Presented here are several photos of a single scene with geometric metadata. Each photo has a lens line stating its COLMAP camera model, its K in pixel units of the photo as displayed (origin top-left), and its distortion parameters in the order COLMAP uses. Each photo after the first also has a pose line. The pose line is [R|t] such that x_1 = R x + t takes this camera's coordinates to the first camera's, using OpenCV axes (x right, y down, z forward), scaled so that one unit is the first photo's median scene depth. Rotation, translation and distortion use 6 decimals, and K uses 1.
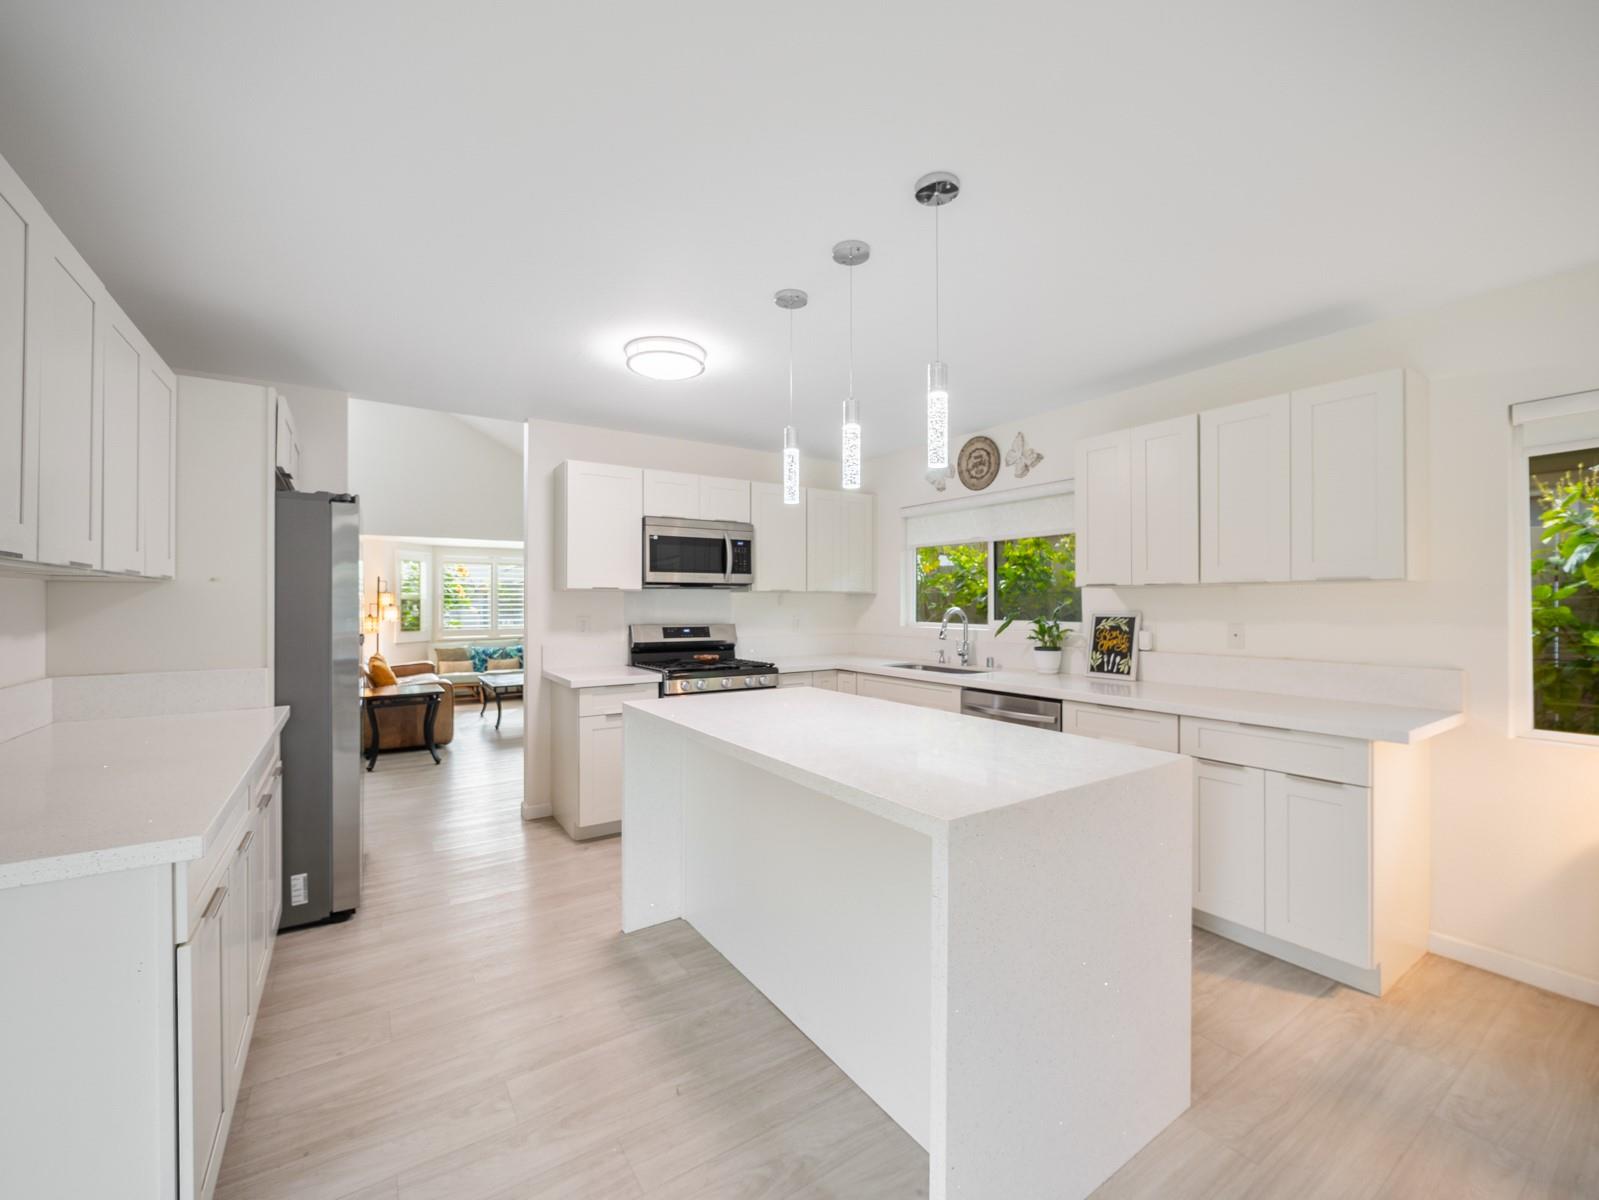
lens RADIAL K [[661.6, 0, 801.2], [0, 661.6, 601.3], [0, 0, 1]] dist [-0.010601, 0.001640]
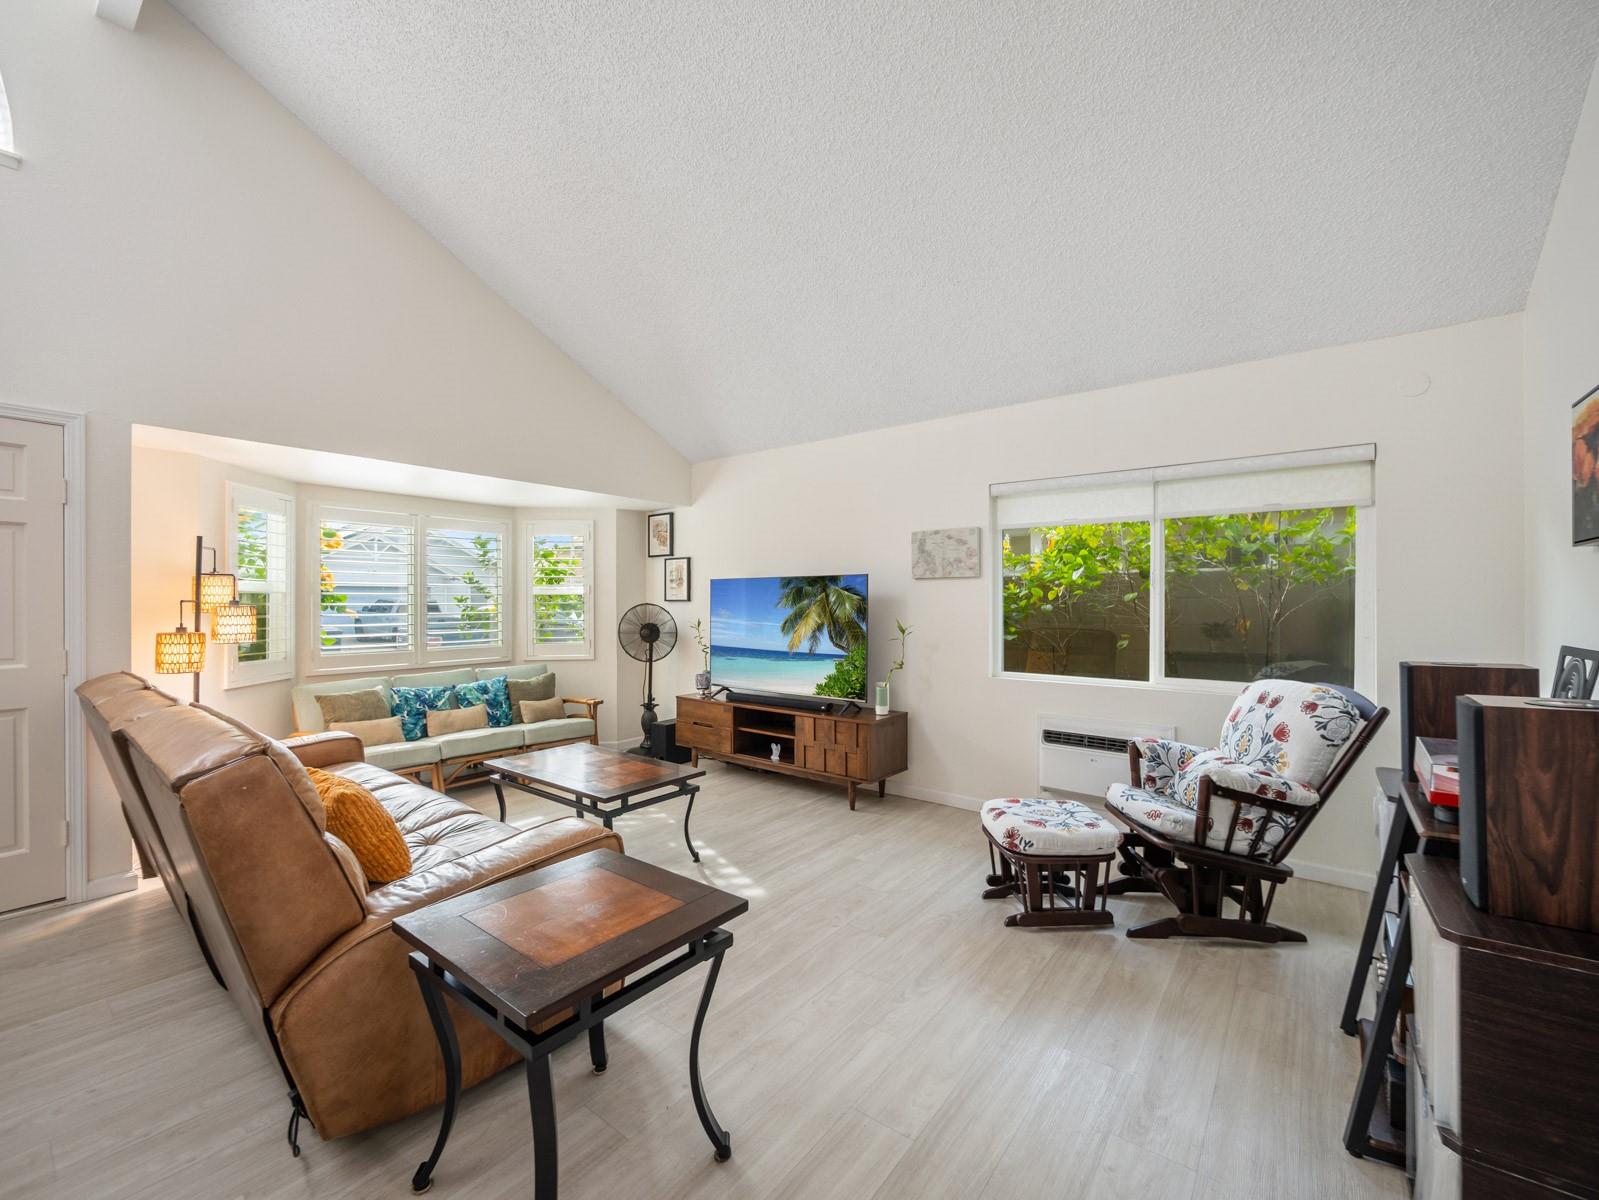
lens RADIAL K [[661.6, 0, 793.1], [0, 661.6, 602.2], [0, 0, 1]] dist [-0.010601, 0.001640]
pose [[0.951610, 0.003417, 0.307290, -0.834875], [-0.004006, 0.999991, 0.001286, 0.004307], [-0.307283, -0.002455, 0.951615, 0.985742]]
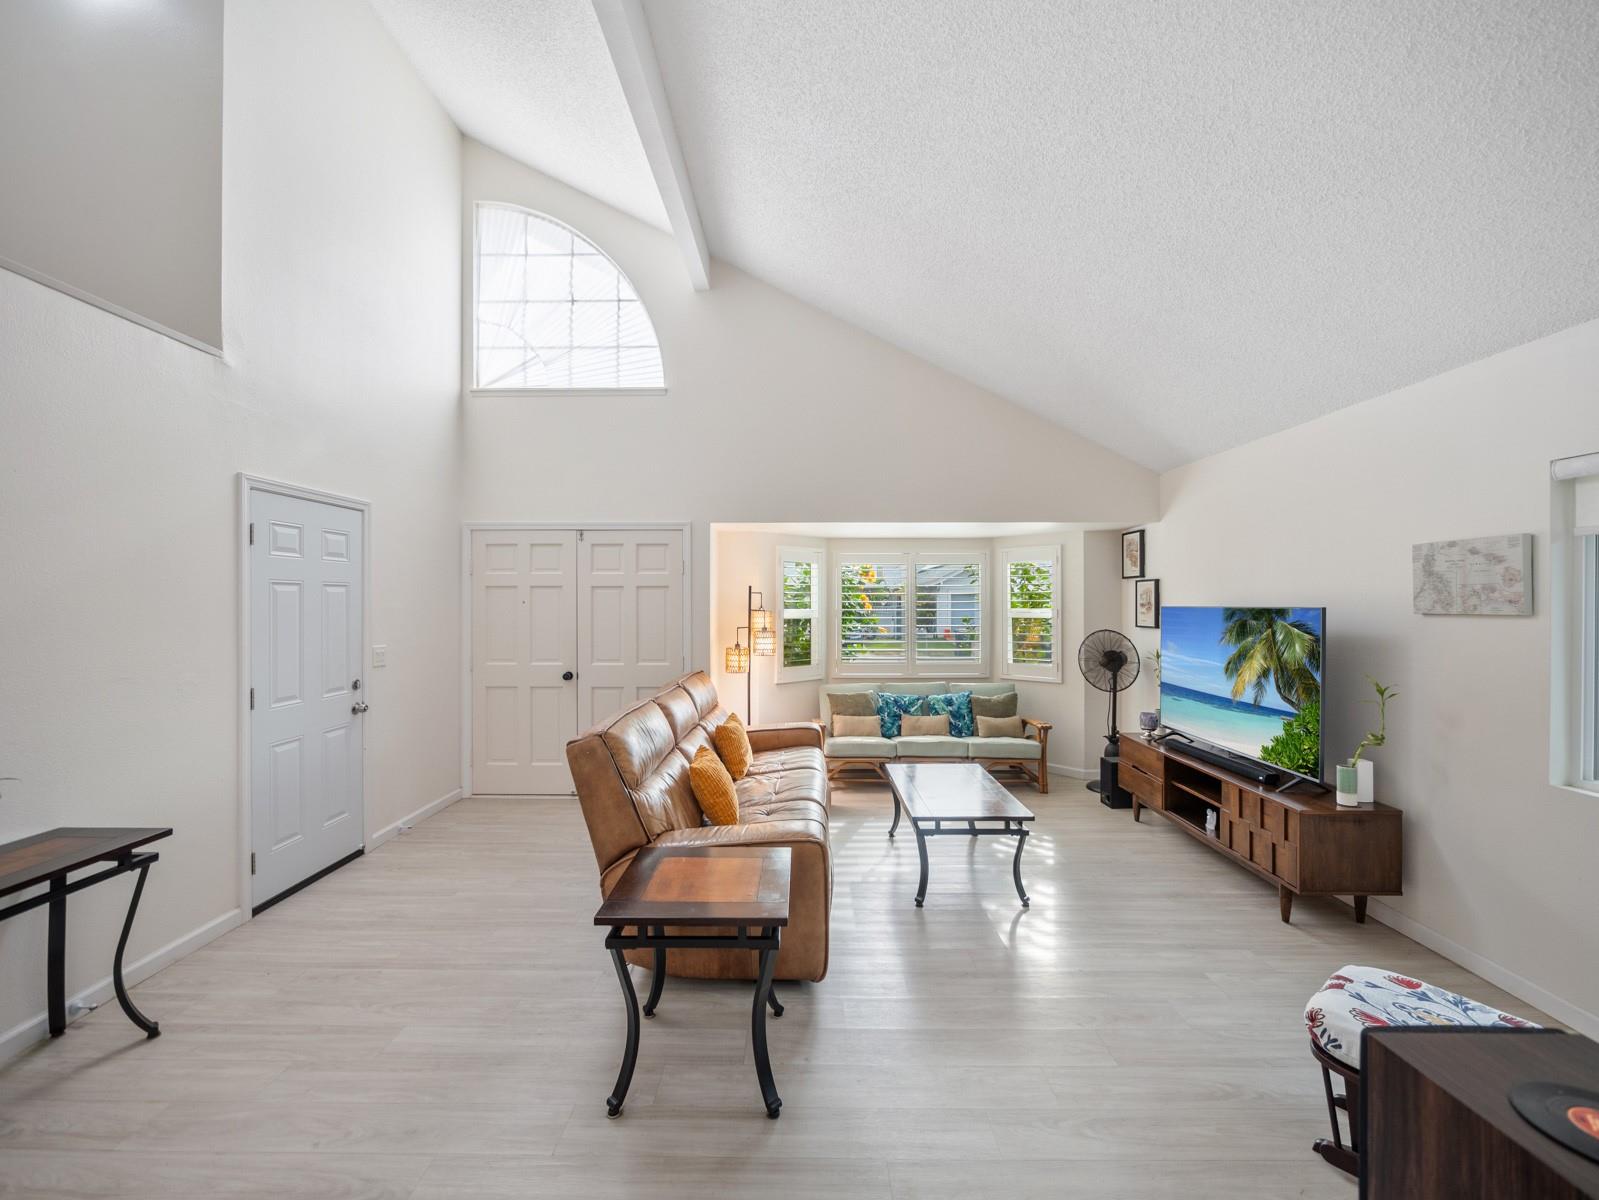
lens RADIAL K [[661.6, 0, 799.1], [0, 661.6, 598.6], [0, 0, 1]] dist [-0.010601, 0.001640]
pose [[0.827192, 0.000135, -0.561920, -0.463905], [-0.001656, 0.999996, -0.002197, -0.048828], [0.561917, 0.002748, 0.827189, 0.974731]]
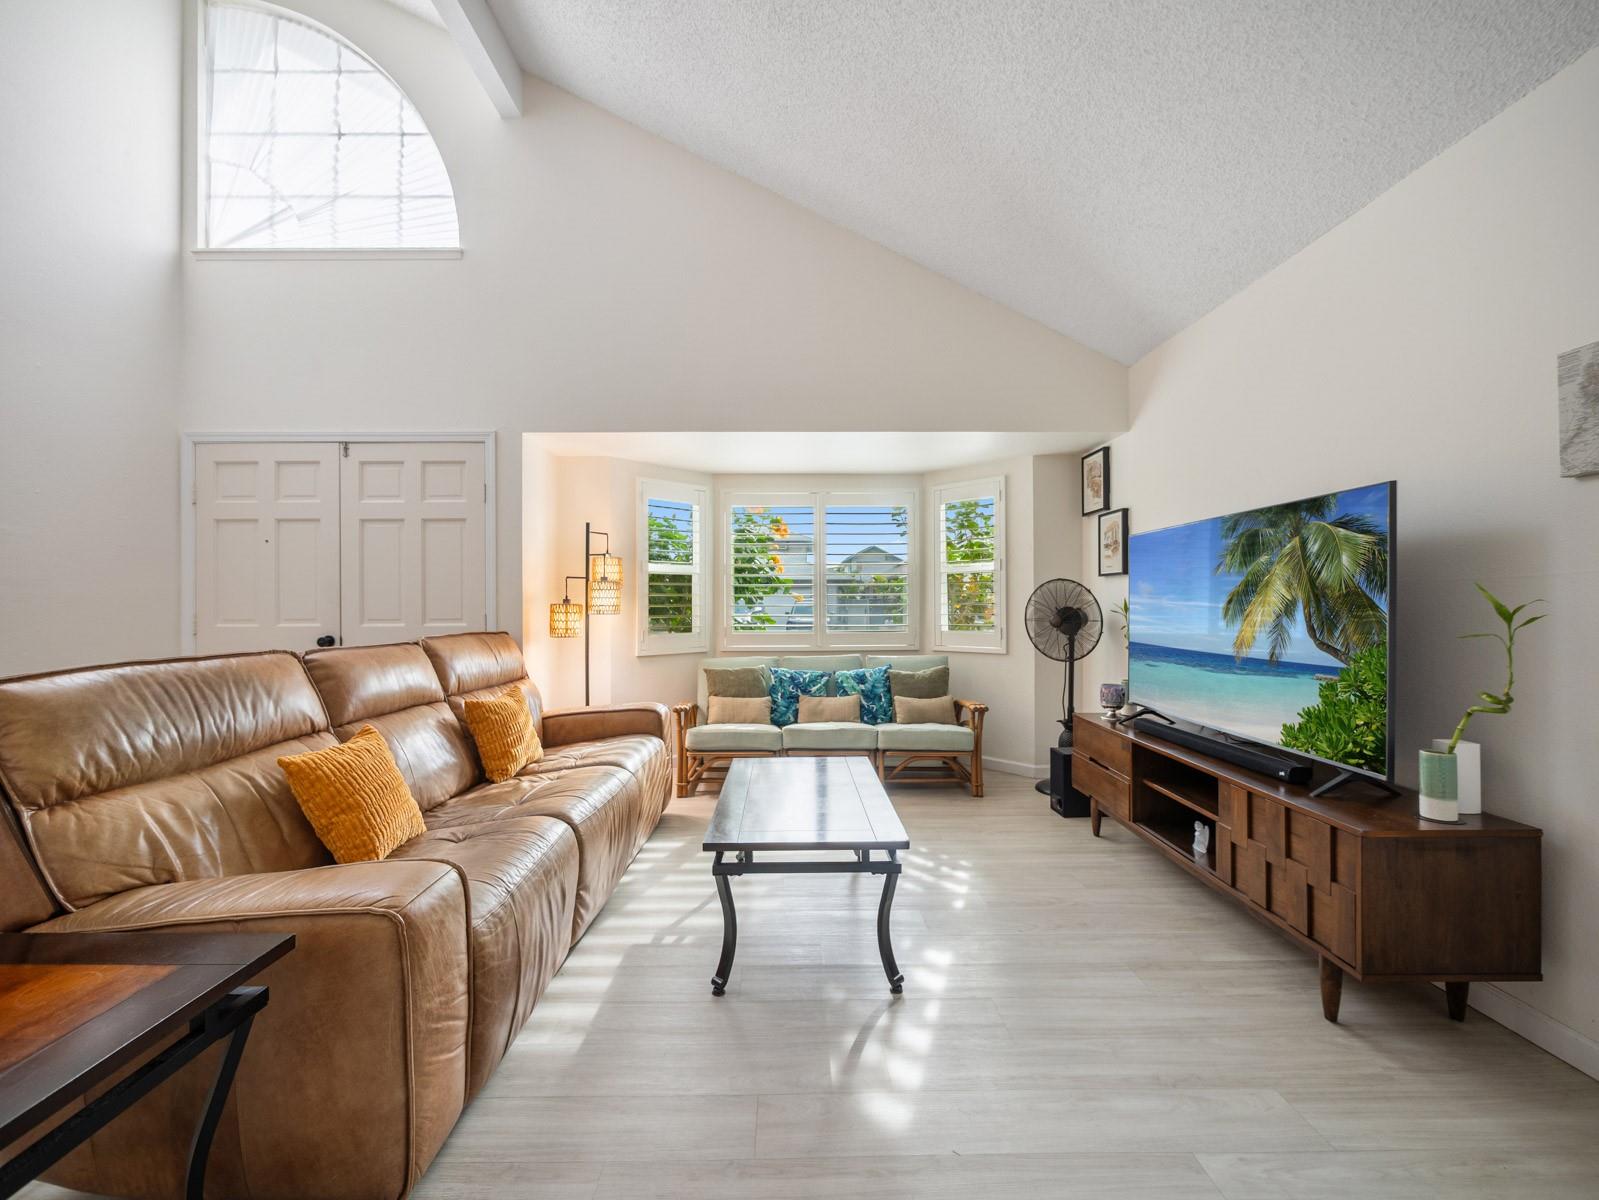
lens RADIAL K [[661.6, 0, 798.0], [0, 661.6, 599.7], [0, 0, 1]] dist [-0.010601, 0.001640]
pose [[0.838249, -0.001435, -0.545286, -0.485871], [0.001422, 0.999999, -0.000446, 0.041437], [0.545286, -0.000401, 0.838250, 1.365806]]
